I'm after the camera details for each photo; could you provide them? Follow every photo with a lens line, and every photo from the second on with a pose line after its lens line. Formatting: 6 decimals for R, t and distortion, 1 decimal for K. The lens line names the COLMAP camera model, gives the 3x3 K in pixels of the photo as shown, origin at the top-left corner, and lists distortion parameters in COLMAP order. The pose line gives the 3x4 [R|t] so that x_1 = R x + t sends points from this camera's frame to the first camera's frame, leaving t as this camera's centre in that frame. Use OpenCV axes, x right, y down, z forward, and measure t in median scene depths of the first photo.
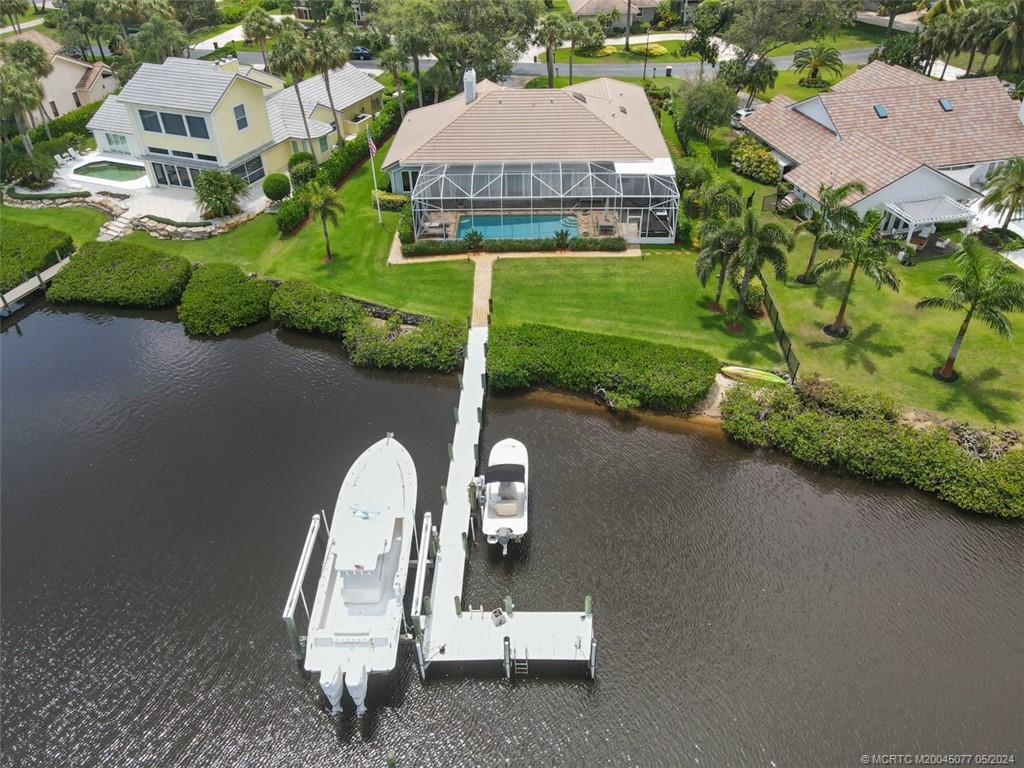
lens RADIAL K [[730.2, 0, 512.0], [0, 730.2, 384.0], [0, 0, 1]] dist [-0.003045, 0.003861]
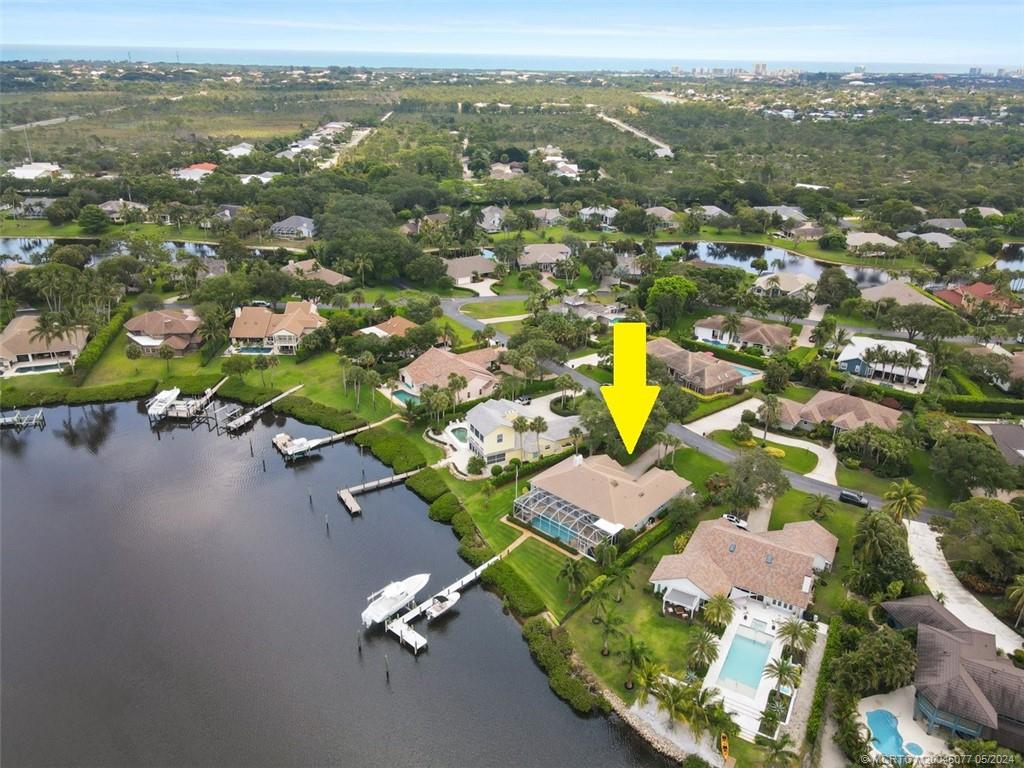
lens RADIAL K [[736.5, 0, 512.0], [0, 736.5, 384.0], [0, 0, 1]] dist [0.002843, -0.000347]
pose [[0.743931, 0.289727, -0.602184, 1.275545], [-0.420369, 0.903394, -0.084672, -0.395107], [0.519477, 0.316129, 0.793855, -1.163061]]
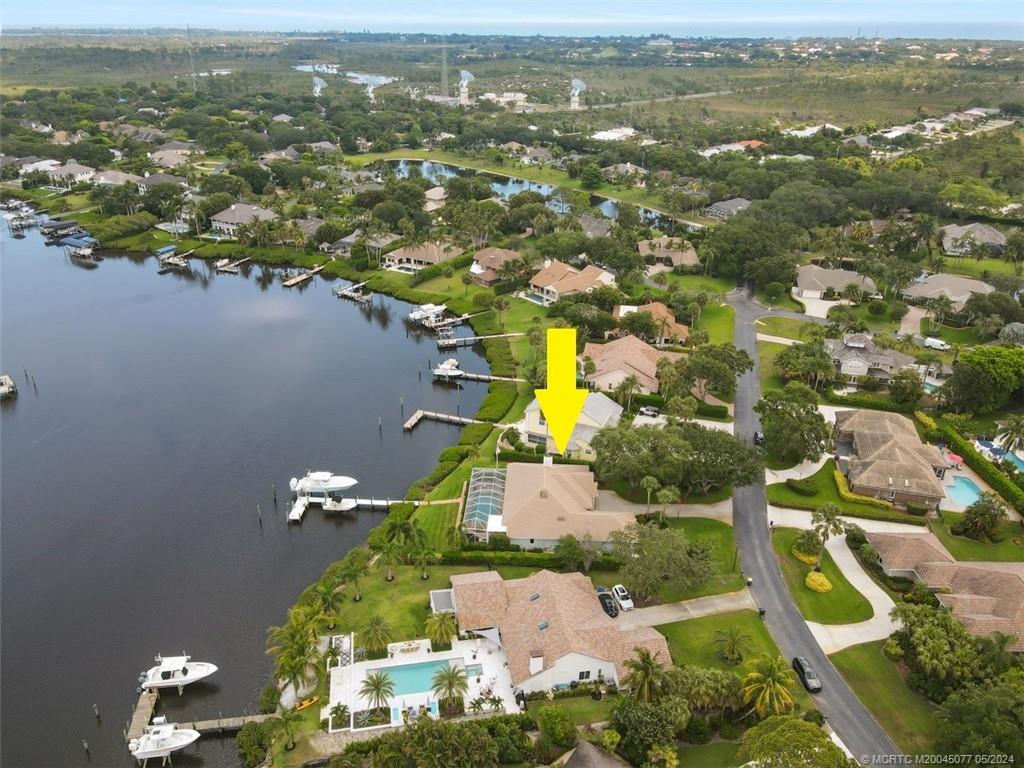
lens RADIAL K [[723.5, 0, 513.5], [0, 723.5, 408.6], [0, 0, 1]] dist [0.013384, 0.004870]
pose [[-0.057894, 0.470280, -0.880616, 2.063954], [-0.600458, 0.688301, 0.407053, -1.562967], [0.797557, 0.552339, 0.242536, 0.367803]]
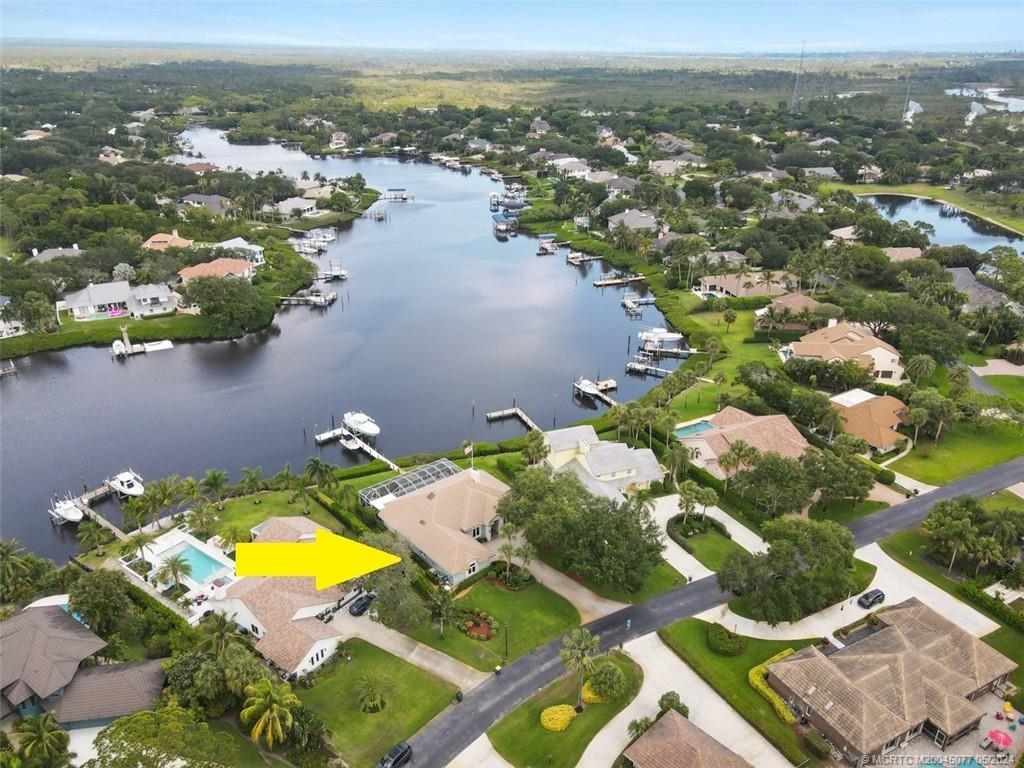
lens RADIAL K [[736.5, 0, 512.0], [0, 736.5, 384.0], [0, 0, 1]] dist [0.002843, -0.000347]
pose [[-0.749179, 0.275485, -0.602361, 1.265161], [-0.400313, 0.536214, 0.743118, -2.592353], [0.527712, 0.797861, -0.291440, 1.743756]]
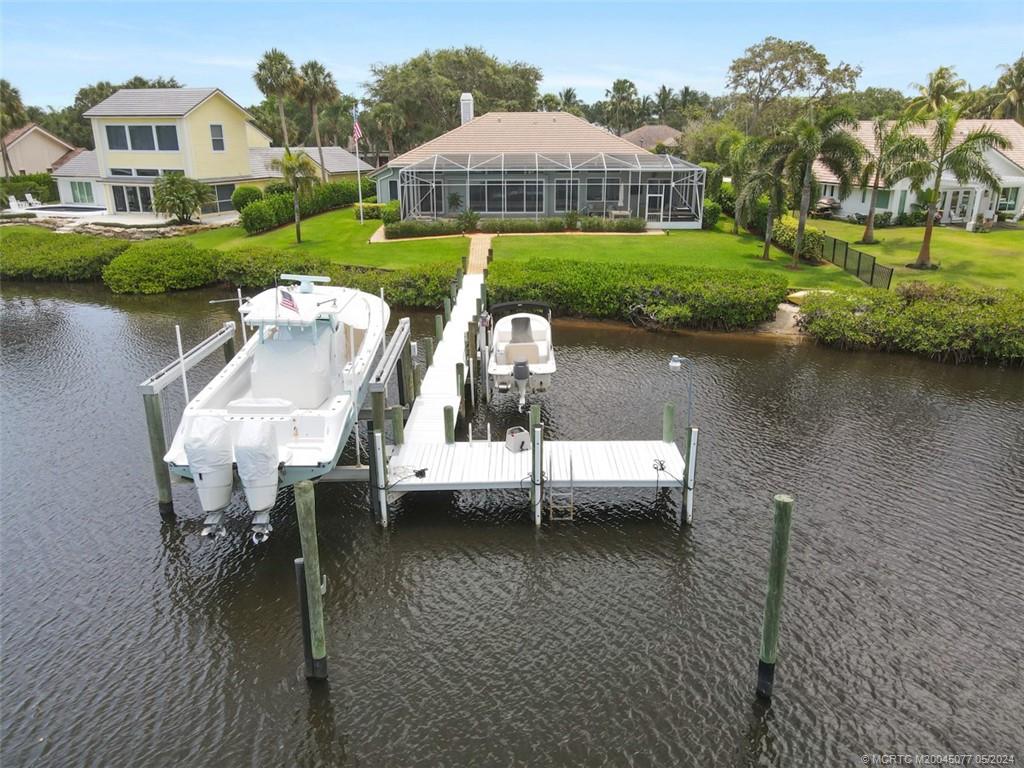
lens RADIAL K [[736.5, 0, 512.0], [0, 736.5, 384.0], [0, 0, 1]] dist [0.002843, -0.000347]
pose [[0.999656, 0.010282, 0.024142, -0.021497], [-0.002118, 0.948639, -0.316352, 0.261963], [-0.026155, 0.316192, 0.948335, 0.239238]]
